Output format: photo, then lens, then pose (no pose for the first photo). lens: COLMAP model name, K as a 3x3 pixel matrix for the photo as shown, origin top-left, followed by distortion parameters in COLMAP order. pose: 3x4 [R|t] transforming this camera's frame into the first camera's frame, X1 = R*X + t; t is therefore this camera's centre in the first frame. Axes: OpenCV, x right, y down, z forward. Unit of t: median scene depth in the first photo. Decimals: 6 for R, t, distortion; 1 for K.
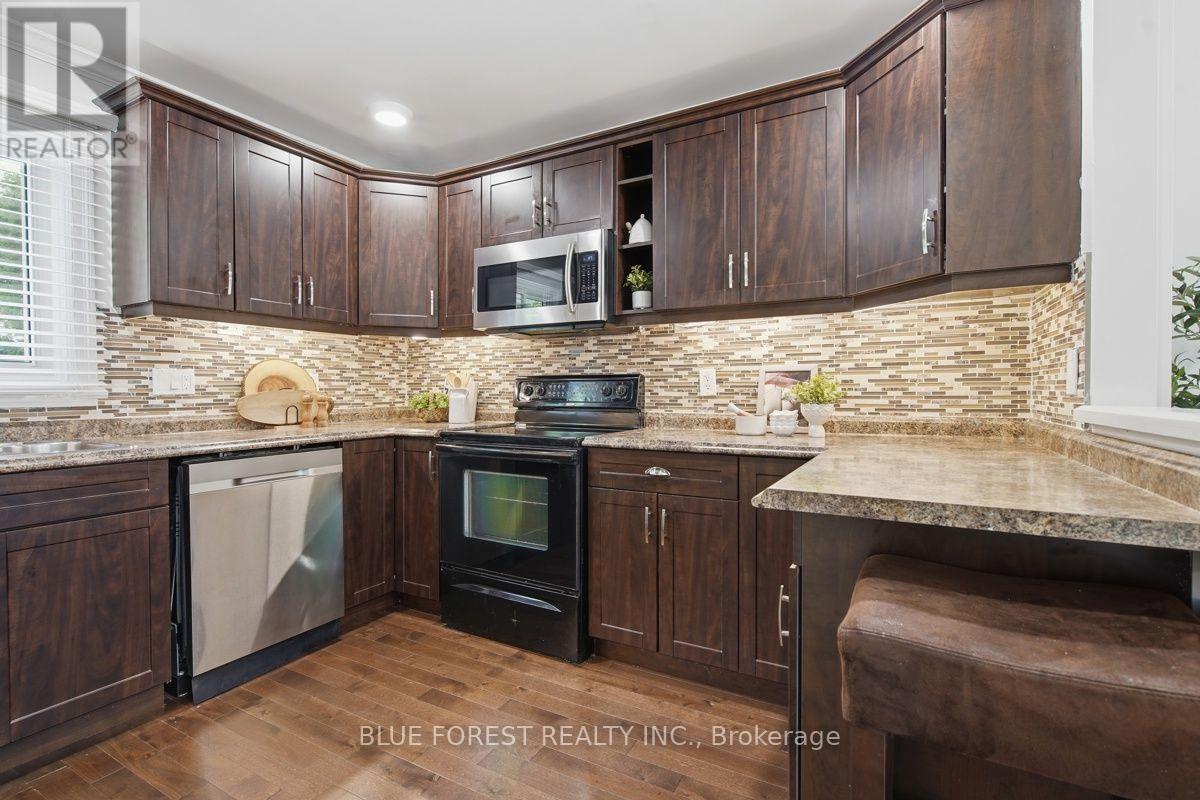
lens RADIAL K [[558.9, 0, 592.6], [0, 558.9, 393.4], [0, 0, 1]] dist [-0.002683, 0.000535]
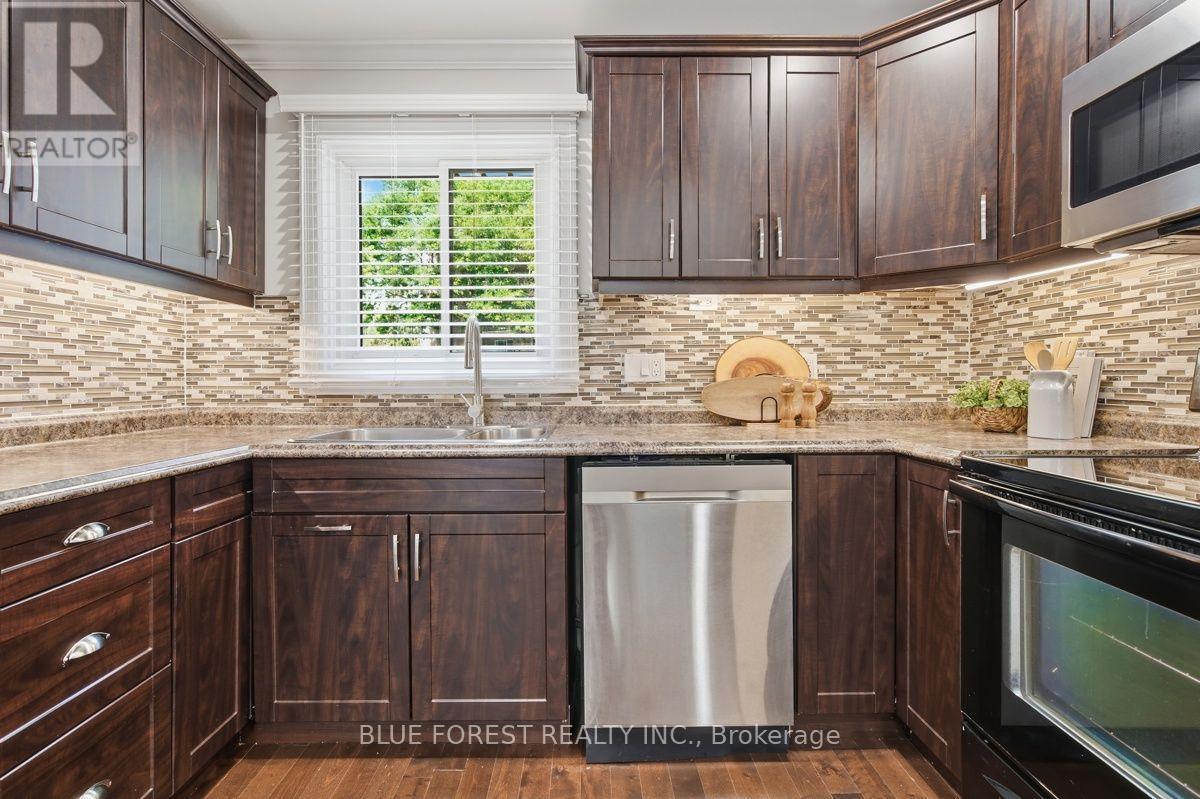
lens RADIAL K [[558.9, 0, 610.7], [0, 558.9, 380.7], [0, 0, 1]] dist [-0.002683, 0.000535]
pose [[0.502738, 0.001345, -0.864438, 0.005714], [-0.001086, 0.999999, 0.000925, -0.000213], [0.864438, 0.000474, 0.502739, 0.452128]]
